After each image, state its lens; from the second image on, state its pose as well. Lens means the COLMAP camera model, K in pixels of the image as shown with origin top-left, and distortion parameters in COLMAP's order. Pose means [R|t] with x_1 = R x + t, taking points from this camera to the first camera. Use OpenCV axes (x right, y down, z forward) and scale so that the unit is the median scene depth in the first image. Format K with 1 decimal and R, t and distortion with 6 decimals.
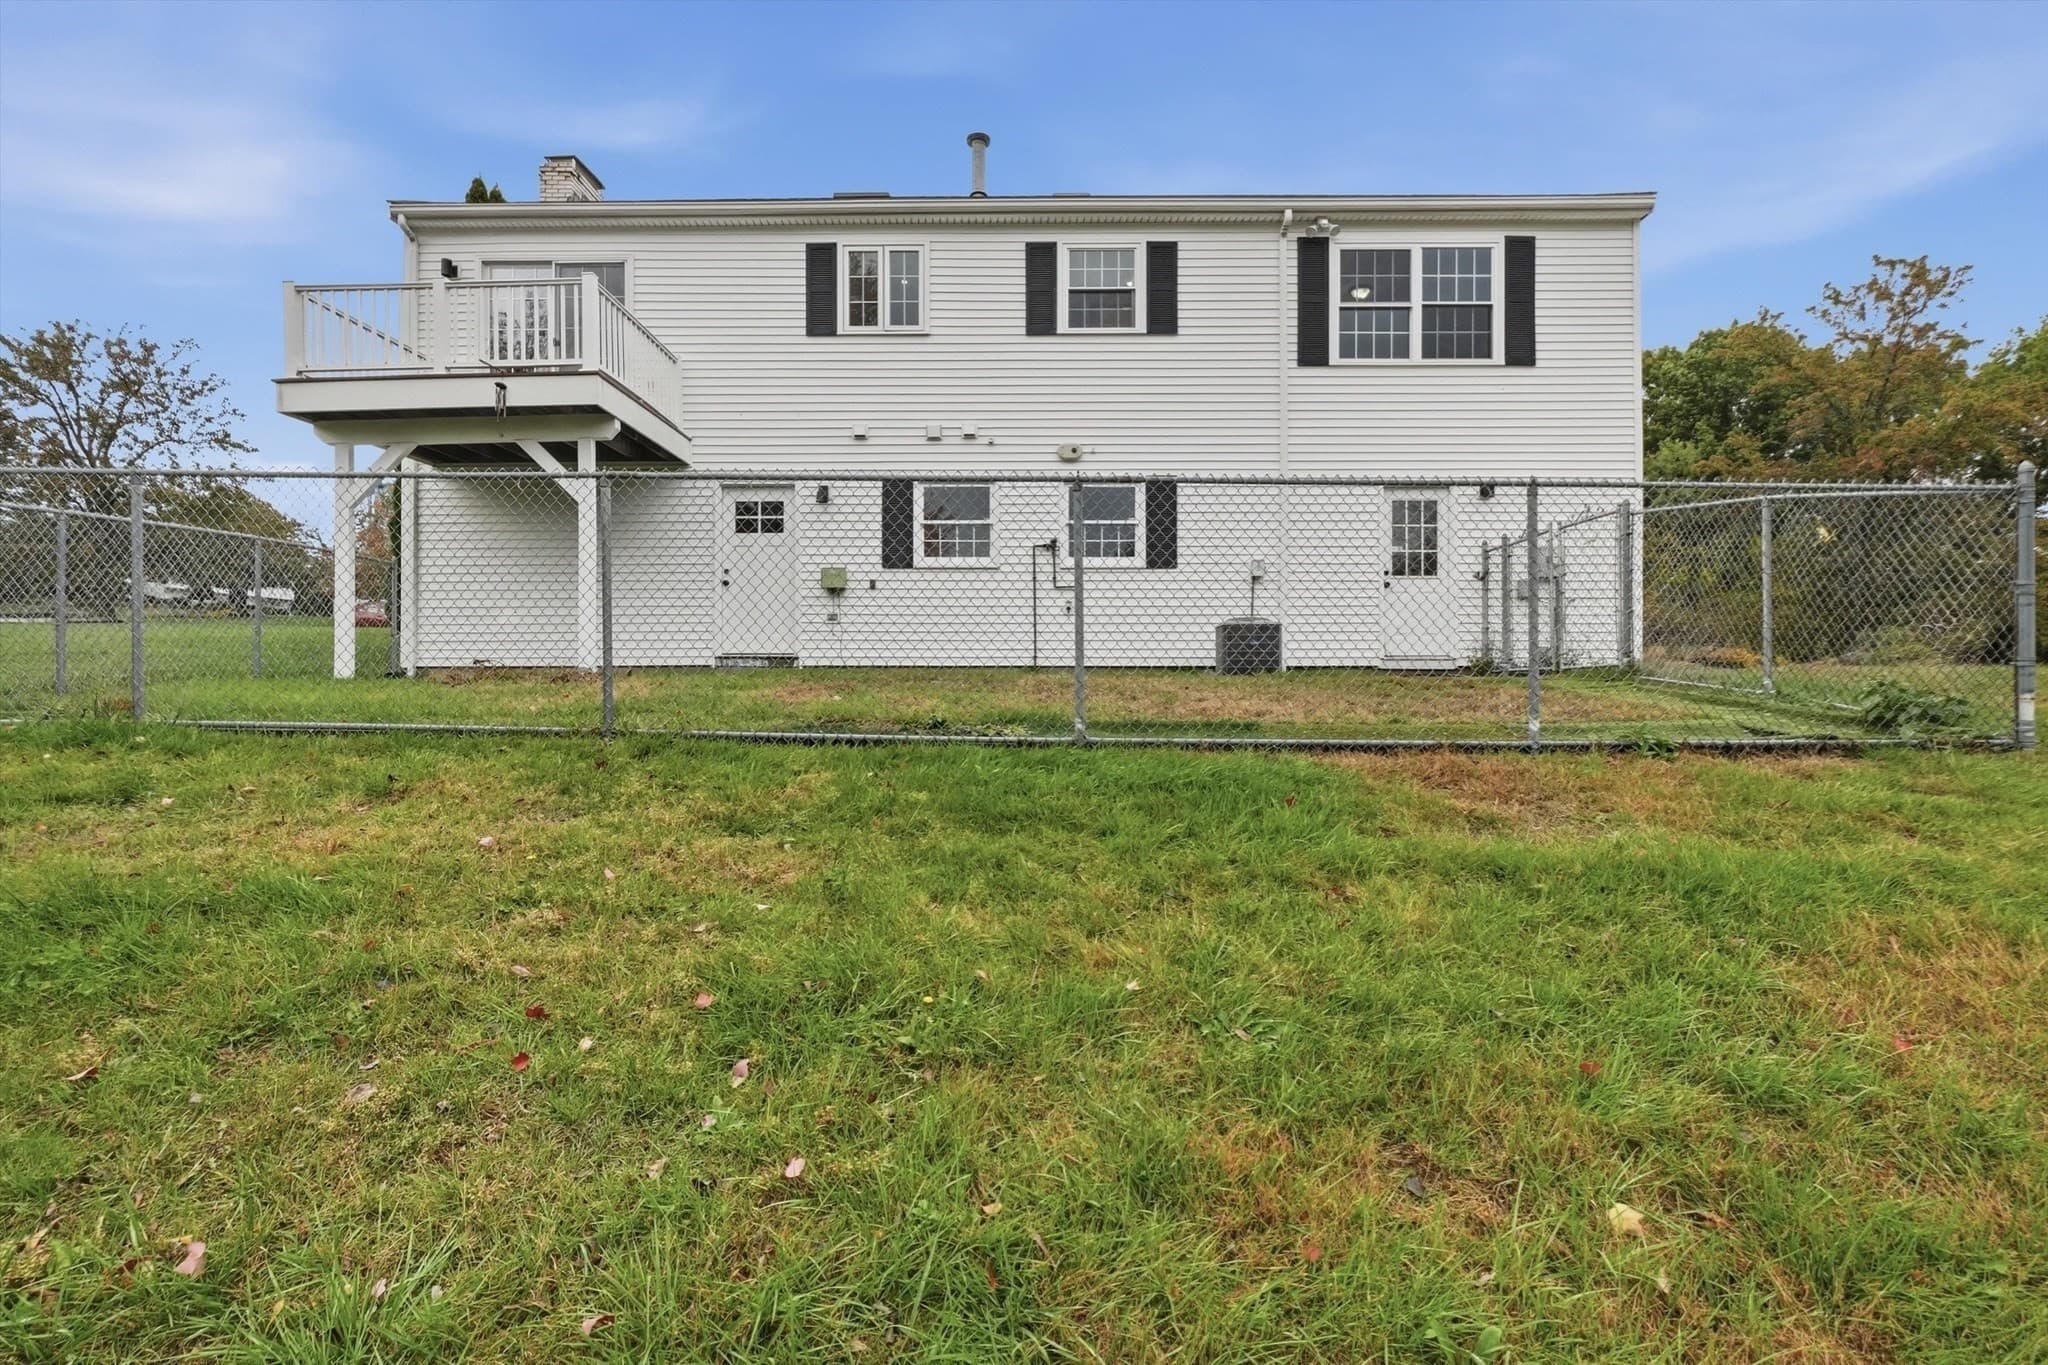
lens RADIAL K [[1002.5, 0, 1024.0], [0, 1002.5, 682.5], [0, 0, 1]] dist [0.000570, 0.000847]
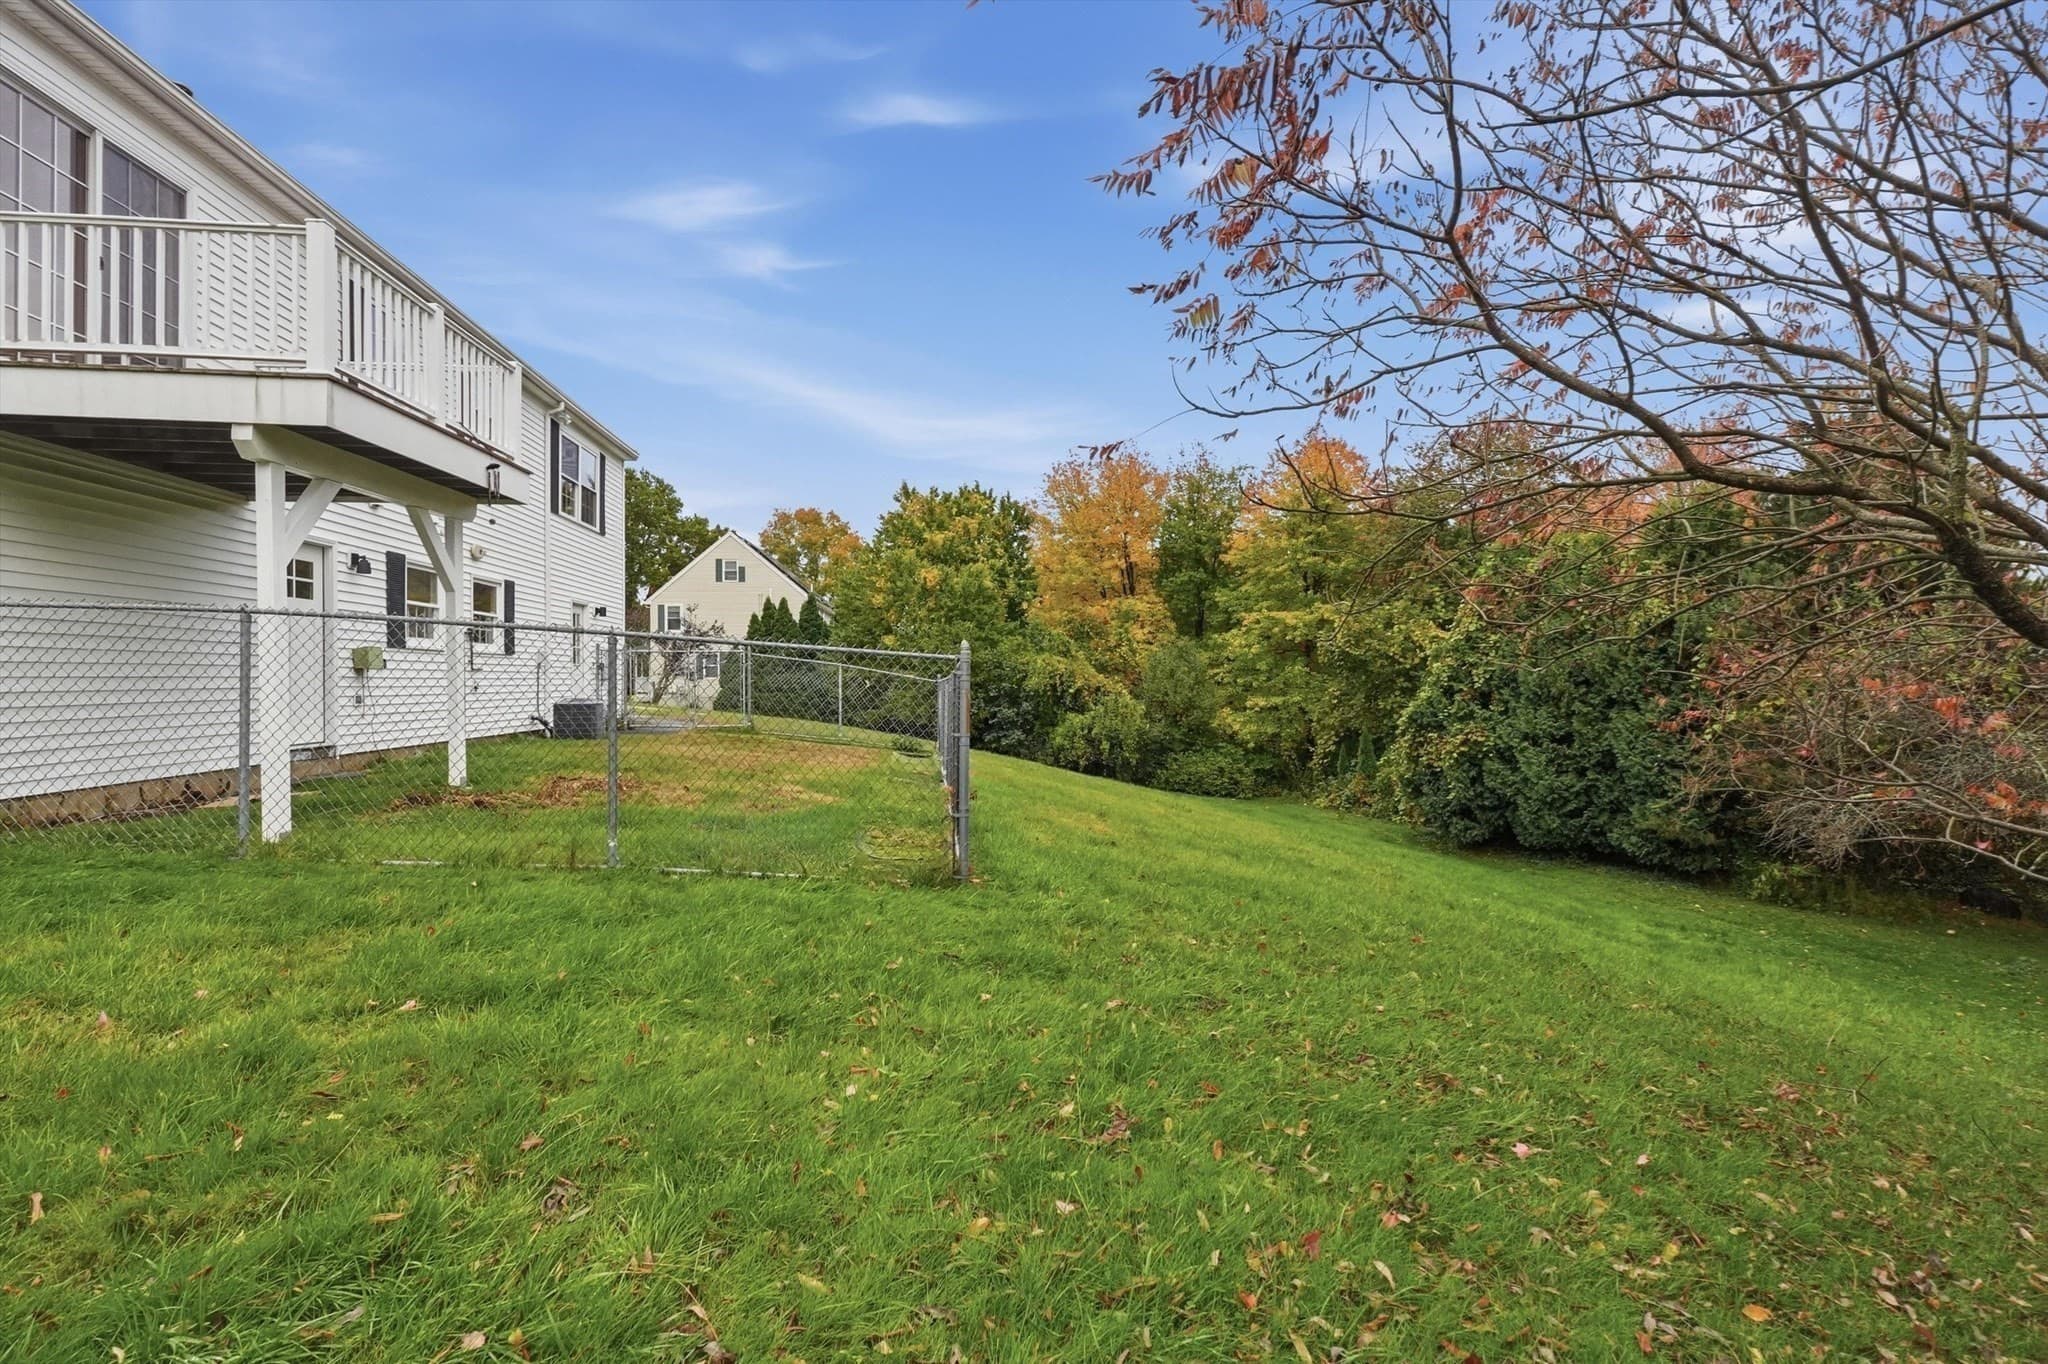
lens RADIAL K [[1002.5, 0, 1024.0], [0, 1002.5, 682.0], [0, 0, 1]] dist [0.000570, 0.000847]
pose [[-0.120500, -0.001972, 0.992711, -1.170469], [-0.002699, 0.999995, 0.001659, -0.084007], [-0.992710, -0.002479, -0.120505, 0.512046]]
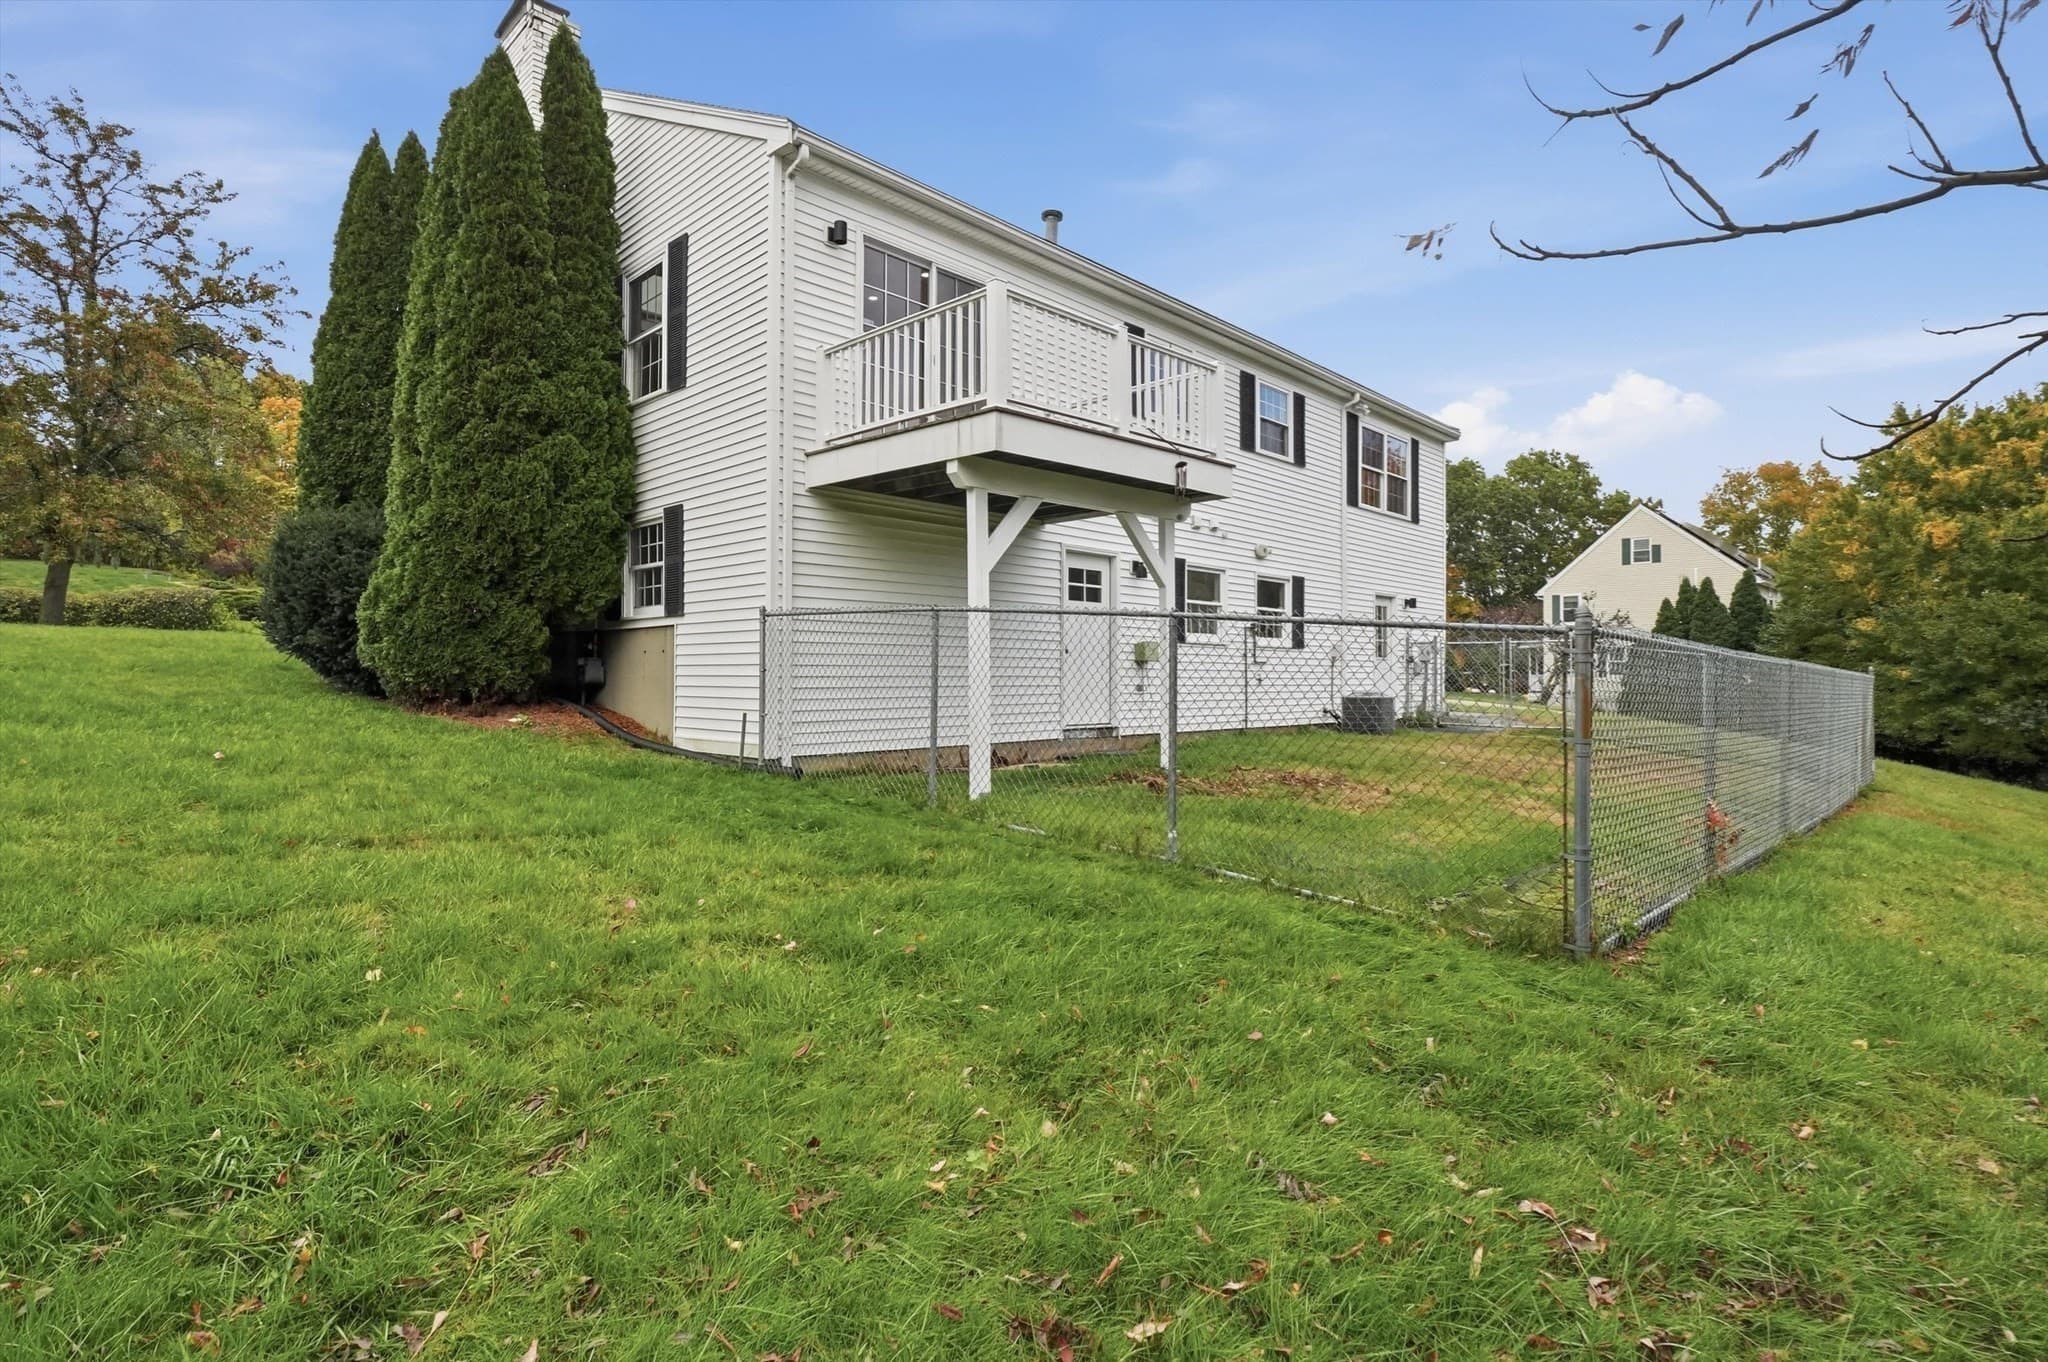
lens RADIAL K [[1012.5, 0, 1012.6], [0, 1012.5, 666.8], [0, 0, 1]] dist [-0.001045, 0.000543]
pose [[0.690053, 0.010941, 0.723676, -1.046587], [-0.007893, 0.999940, -0.007592, -0.078010], [-0.723716, -0.000473, 0.690098, 0.370911]]
